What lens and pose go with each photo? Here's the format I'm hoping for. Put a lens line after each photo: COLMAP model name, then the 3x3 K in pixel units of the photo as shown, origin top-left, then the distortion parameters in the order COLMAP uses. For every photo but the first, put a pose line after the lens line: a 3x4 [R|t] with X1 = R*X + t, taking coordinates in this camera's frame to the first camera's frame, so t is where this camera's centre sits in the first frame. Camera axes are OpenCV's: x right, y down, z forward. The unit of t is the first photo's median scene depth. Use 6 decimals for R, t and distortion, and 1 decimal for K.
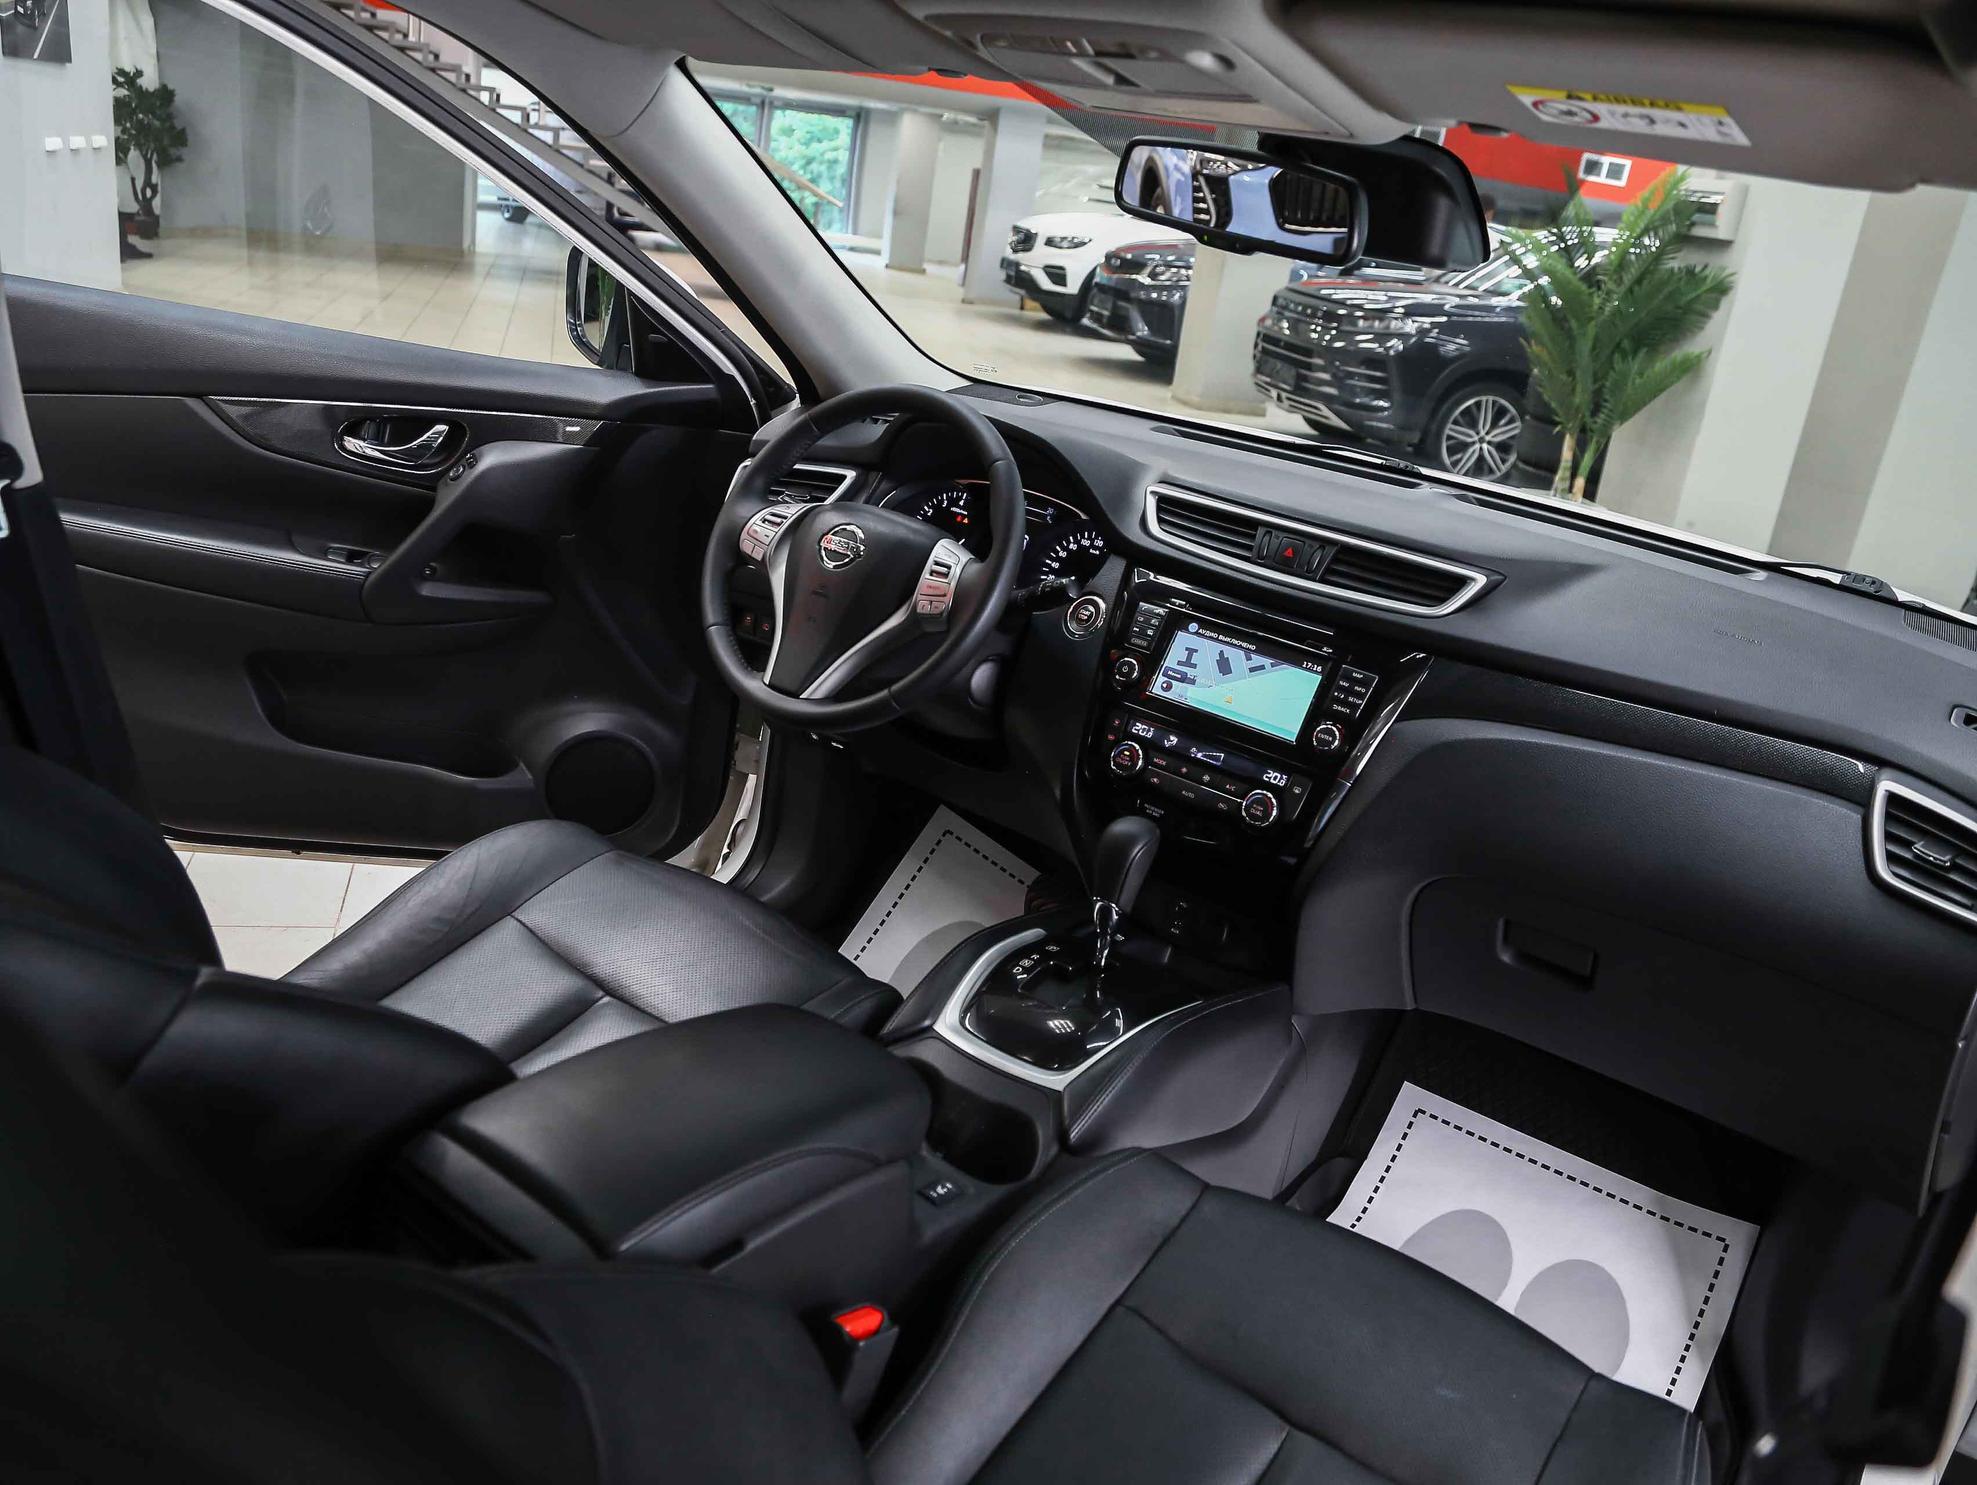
lens RADIAL K [[1535.7, 0, 988.5], [0, 1535.7, 742.5], [0, 0, 1]] dist [-0.134704, 0.093754]
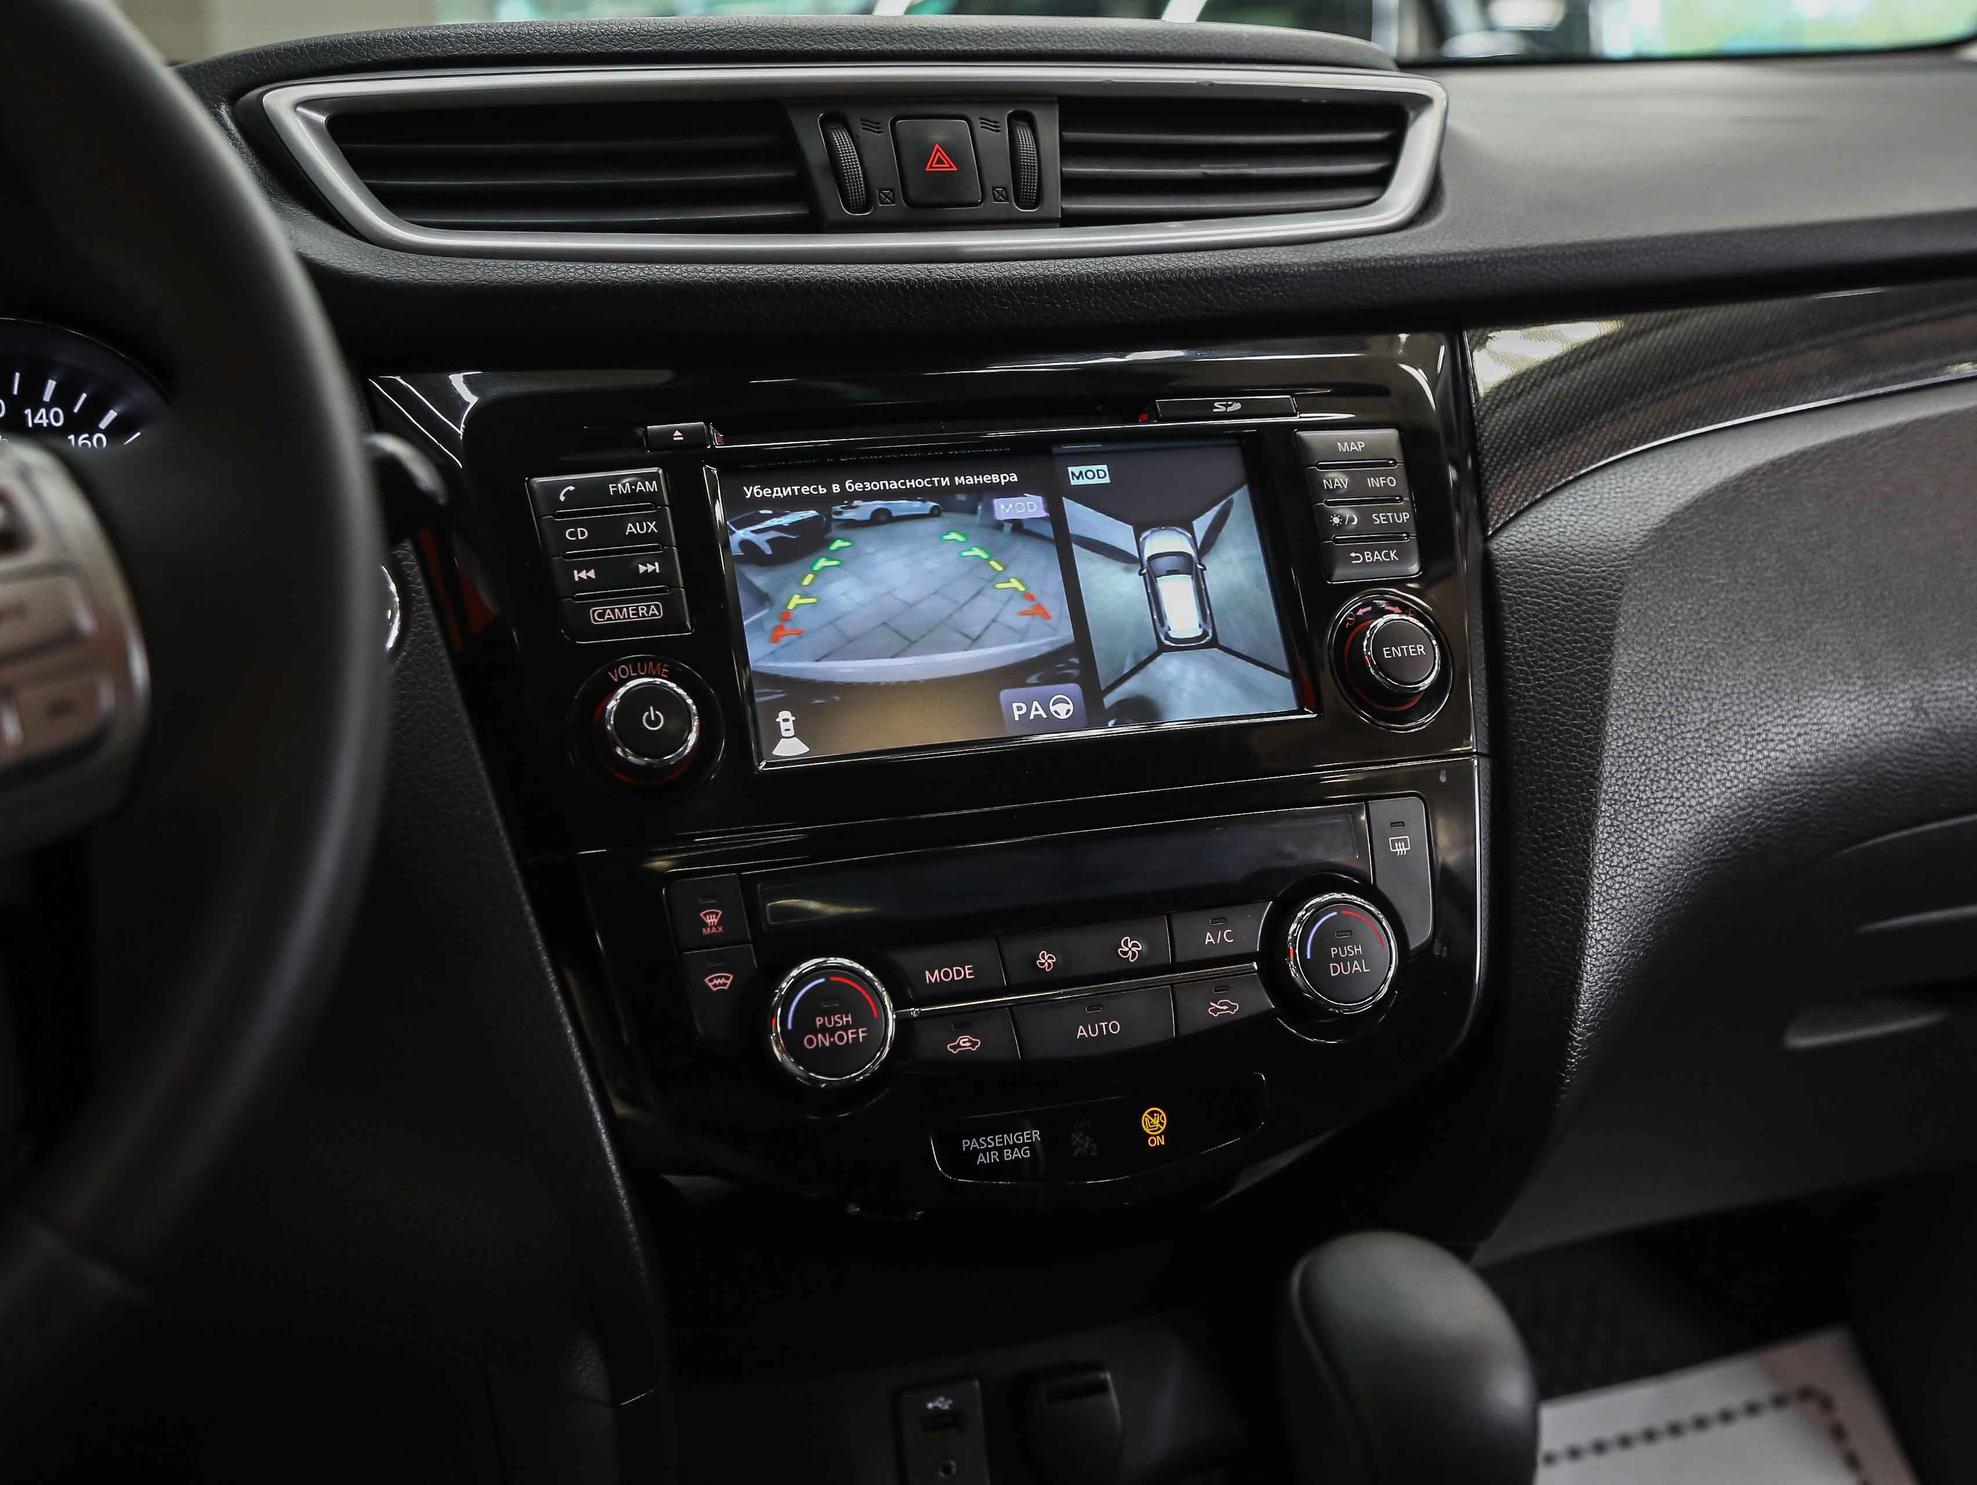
lens RADIAL K [[2279.4, 0, 988.5], [0, 2279.4, 742.5], [0, 0, 1]] dist [-0.014538, -0.010436]
pose [[0.569015, -0.342668, 0.747529, -0.160942], [0.376580, 0.916704, 0.133567, -0.071613], [-0.731033, 0.205503, 0.650661, 0.681310]]
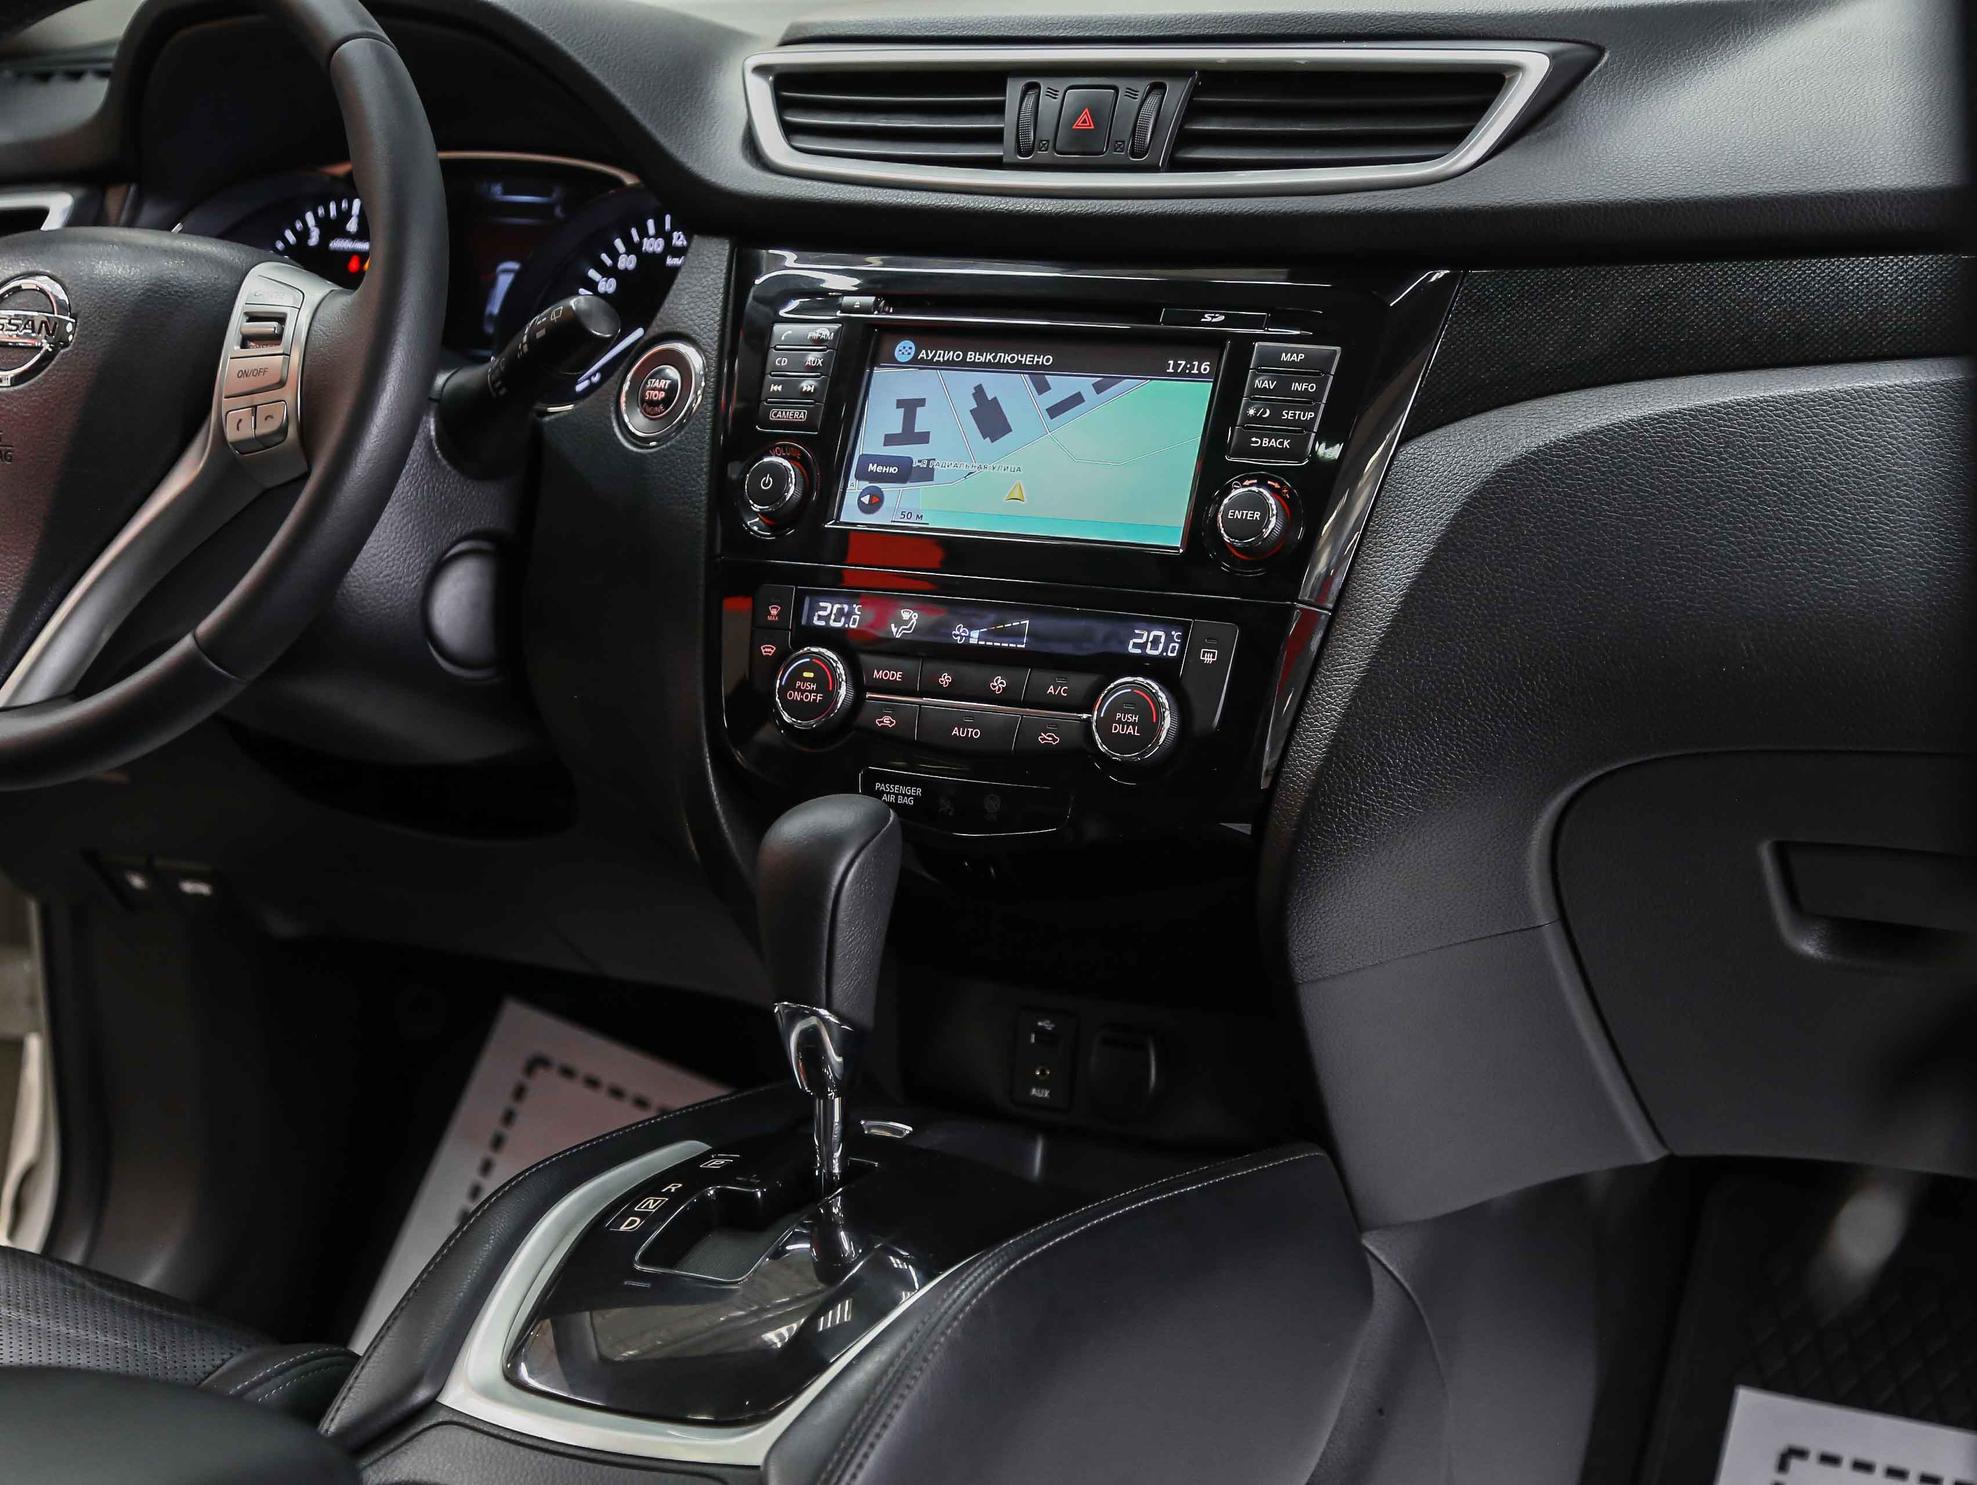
lens RADIAL K [[3784.6, 0, 988.5], [0, 3784.6, 742.5], [0, 0, 1]] dist [0.199482, 0.117834]
pose [[0.976126, -0.211315, 0.050238, 0.078144], [0.214744, 0.973615, -0.077192, 0.108395], [-0.032601, 0.086137, 0.995750, -0.018614]]
